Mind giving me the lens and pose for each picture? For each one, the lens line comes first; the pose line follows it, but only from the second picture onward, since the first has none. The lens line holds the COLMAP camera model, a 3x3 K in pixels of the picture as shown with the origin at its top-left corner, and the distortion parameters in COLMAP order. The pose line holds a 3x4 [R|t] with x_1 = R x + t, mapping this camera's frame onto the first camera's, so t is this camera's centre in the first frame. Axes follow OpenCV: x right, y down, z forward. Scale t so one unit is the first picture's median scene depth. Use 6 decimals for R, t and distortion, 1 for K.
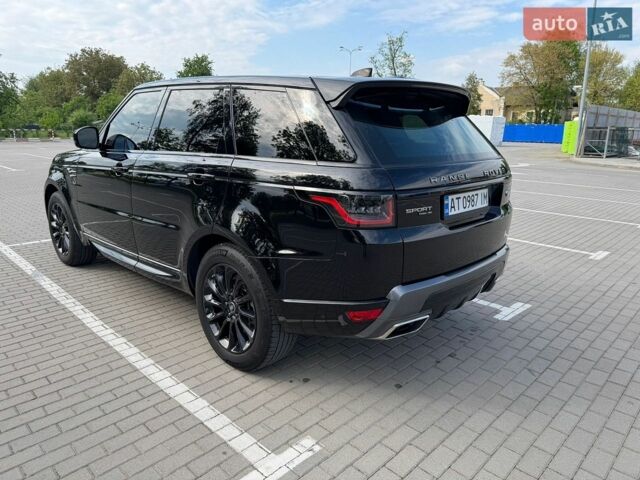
lens RADIAL K [[456.8, 0, 322.0], [0, 456.8, 237.5], [0, 0, 1]] dist [0.036901, -0.057940]
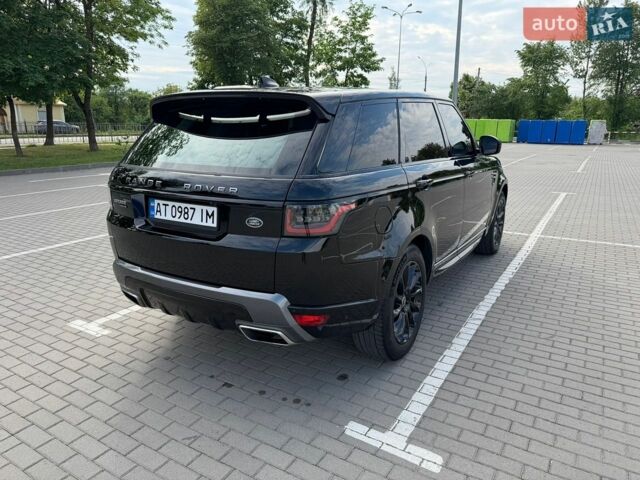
lens RADIAL K [[456.4, 0, 320.8], [0, 456.4, 239.4], [0, 0, 1]] dist [0.038382, -0.057933]
pose [[0.207382, 0.214937, -0.954356, 1.379894], [-0.224980, 0.959894, 0.167296, -0.263976], [0.952038, 0.180016, 0.247421, 1.096673]]
